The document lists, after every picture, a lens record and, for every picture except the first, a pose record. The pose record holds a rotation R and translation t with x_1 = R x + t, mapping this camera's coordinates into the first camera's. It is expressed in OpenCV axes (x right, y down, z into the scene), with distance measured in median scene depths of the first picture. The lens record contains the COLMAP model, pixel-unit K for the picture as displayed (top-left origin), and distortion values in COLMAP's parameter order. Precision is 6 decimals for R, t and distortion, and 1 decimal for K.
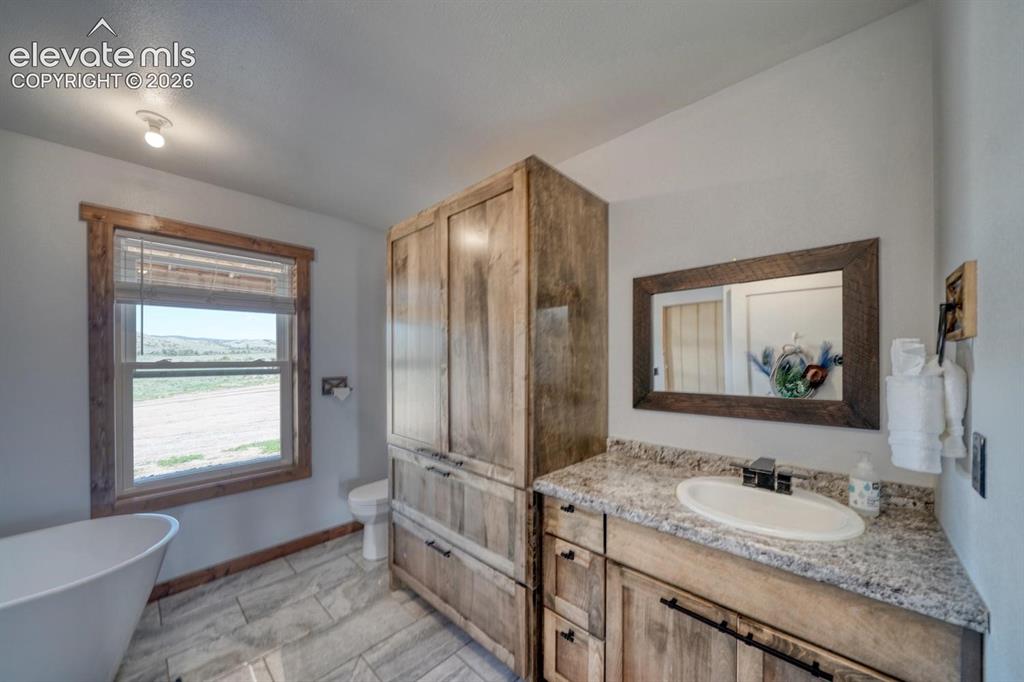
lens RADIAL K [[357.3, 0, 504.9], [0, 357.3, 359.4], [0, 0, 1]] dist [-0.004285, -0.001019]
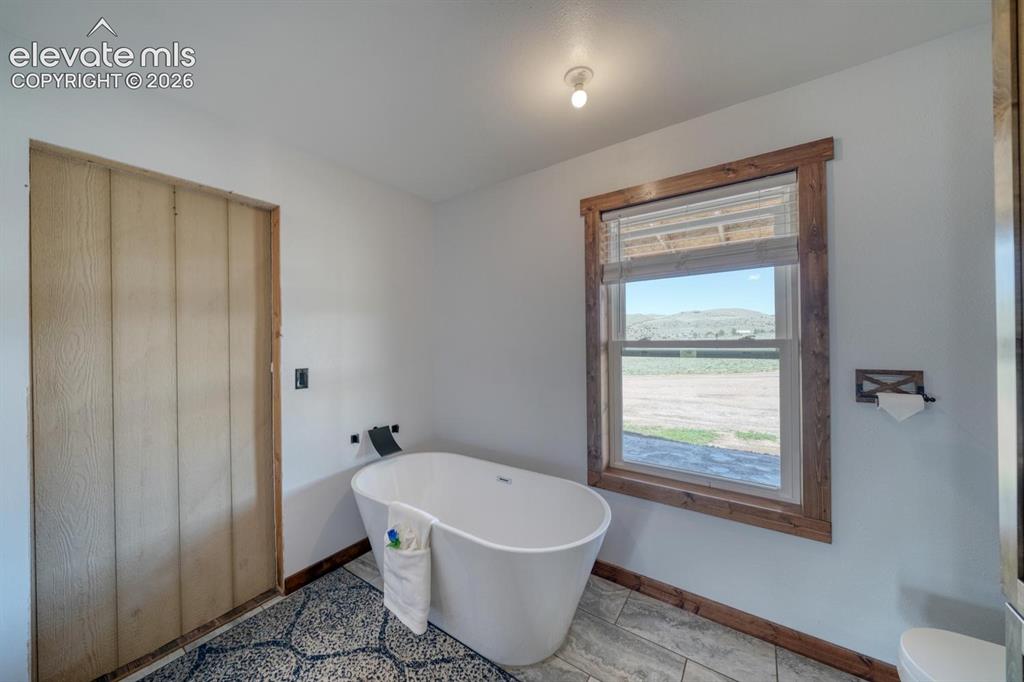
lens RADIAL K [[357.3, 0, 509.5], [0, 357.3, 338.3], [0, 0, 1]] dist [-0.004285, -0.001019]
pose [[0.156133, -0.000782, -0.987736, -0.074853], [0.008151, 0.999967, 0.000497, 0.000144], [0.987702, -0.008128, 0.156134, 0.473153]]
